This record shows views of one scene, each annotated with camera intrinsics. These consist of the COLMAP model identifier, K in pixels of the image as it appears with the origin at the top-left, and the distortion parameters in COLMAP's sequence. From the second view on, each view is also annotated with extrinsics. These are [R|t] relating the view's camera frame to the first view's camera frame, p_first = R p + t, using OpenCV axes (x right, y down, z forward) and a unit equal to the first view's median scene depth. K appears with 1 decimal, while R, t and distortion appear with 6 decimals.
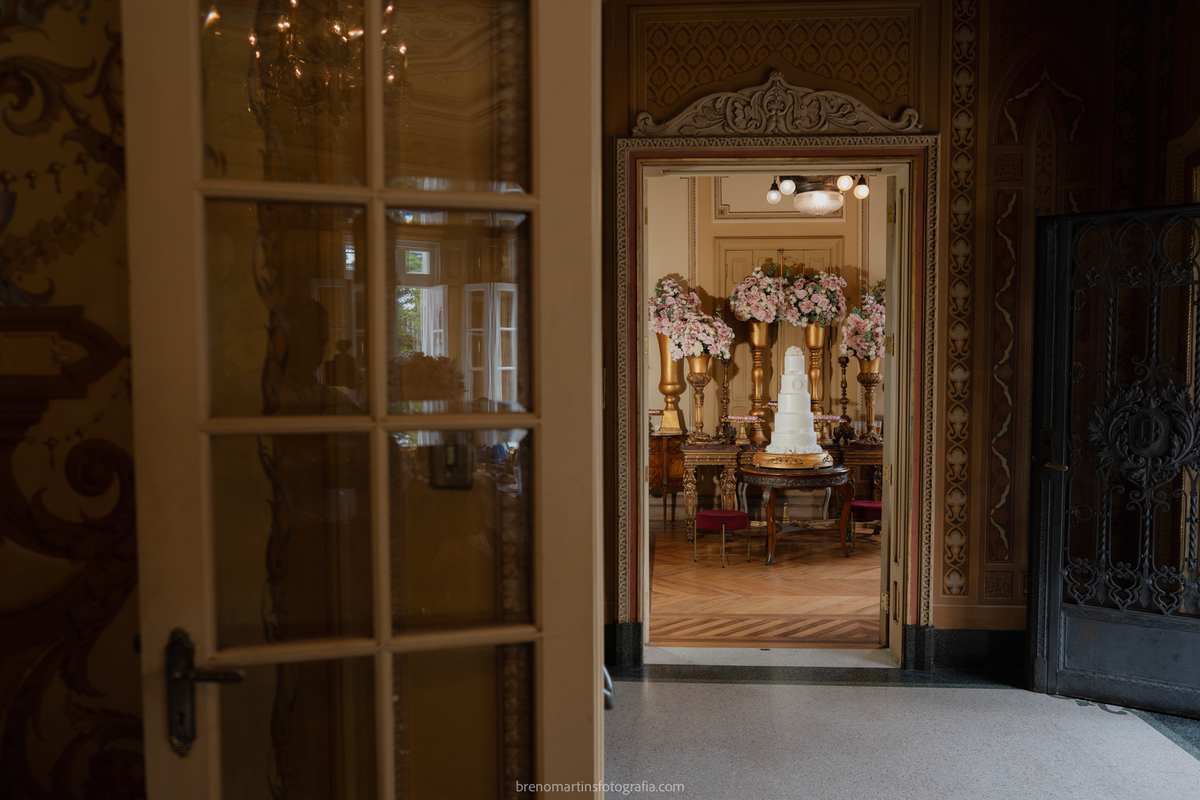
lens RADIAL K [[840.2, 0, 600.0], [0, 840.2, 400.0], [0, 0, 1]] dist [-0.066991, 0.000282]
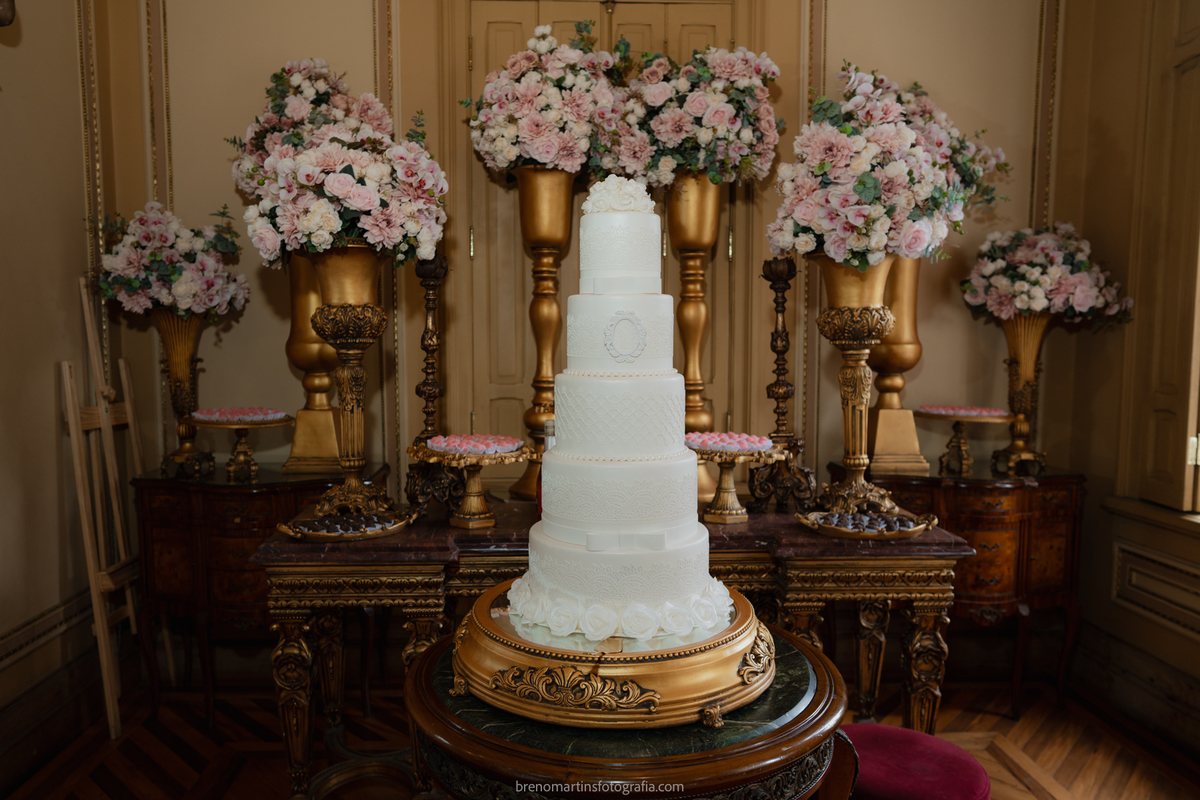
lens RADIAL K [[840.2, 0, 600.0], [0, 840.2, 400.0], [0, 0, 1]] dist [-0.066991, 0.000282]
pose [[0.988268, -0.006439, 0.152592, 0.160824], [0.000363, 0.999207, 0.039814, -0.008331], [-0.152728, -0.039291, 0.987487, 0.646481]]
